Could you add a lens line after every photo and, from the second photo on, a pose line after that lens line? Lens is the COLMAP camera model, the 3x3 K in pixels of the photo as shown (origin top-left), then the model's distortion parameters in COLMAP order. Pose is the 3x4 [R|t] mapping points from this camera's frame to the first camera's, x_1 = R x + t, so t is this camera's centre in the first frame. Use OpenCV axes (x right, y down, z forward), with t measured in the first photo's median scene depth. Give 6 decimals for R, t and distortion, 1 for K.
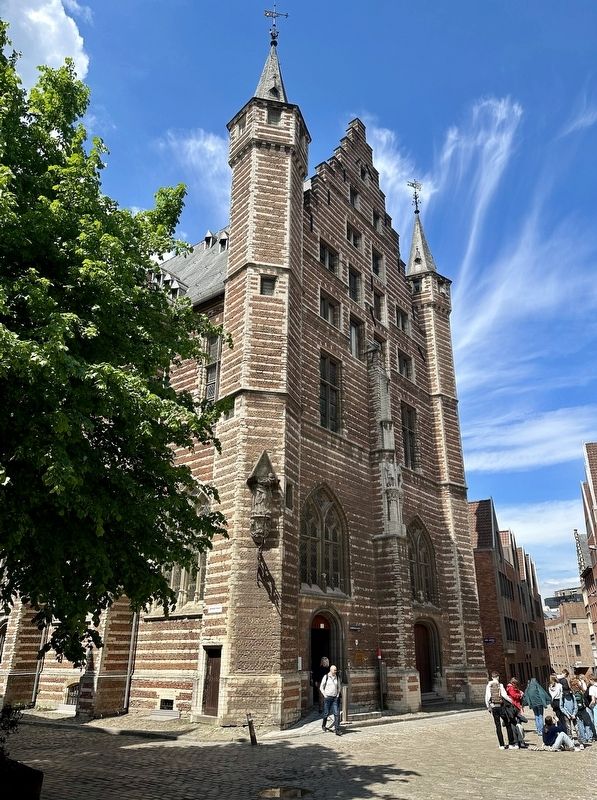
lens RADIAL K [[553.0, 0, 306.4], [0, 553.0, 396.7], [0, 0, 1]] dist [-0.003902, -0.006207]
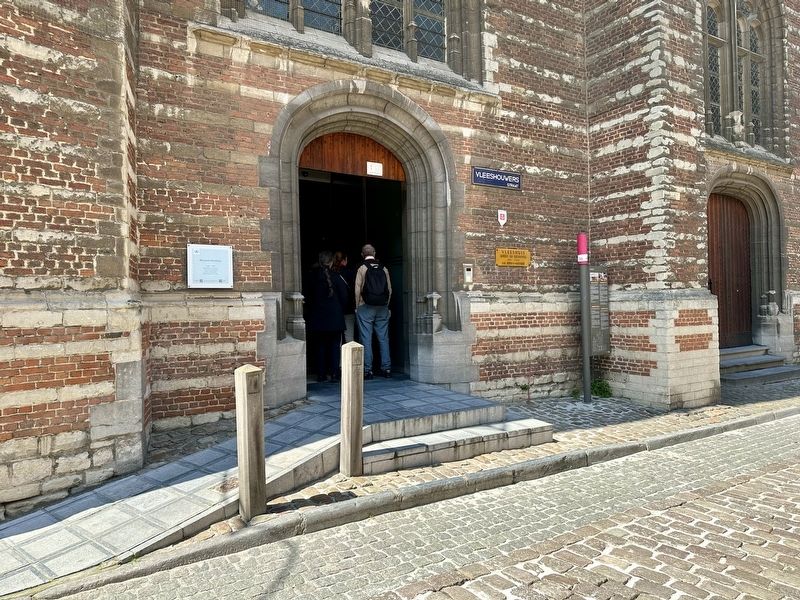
lens RADIAL K [[553.0, 0, 394.5], [0, 553.0, 295.8], [0, 0, 1]] dist [-0.003902, -0.006207]
pose [[0.936940, -0.025077, -0.348590, 0.139013], [0.166112, 0.909511, 0.381046, 0.341571], [0.307491, -0.414922, 0.856323, 0.661556]]
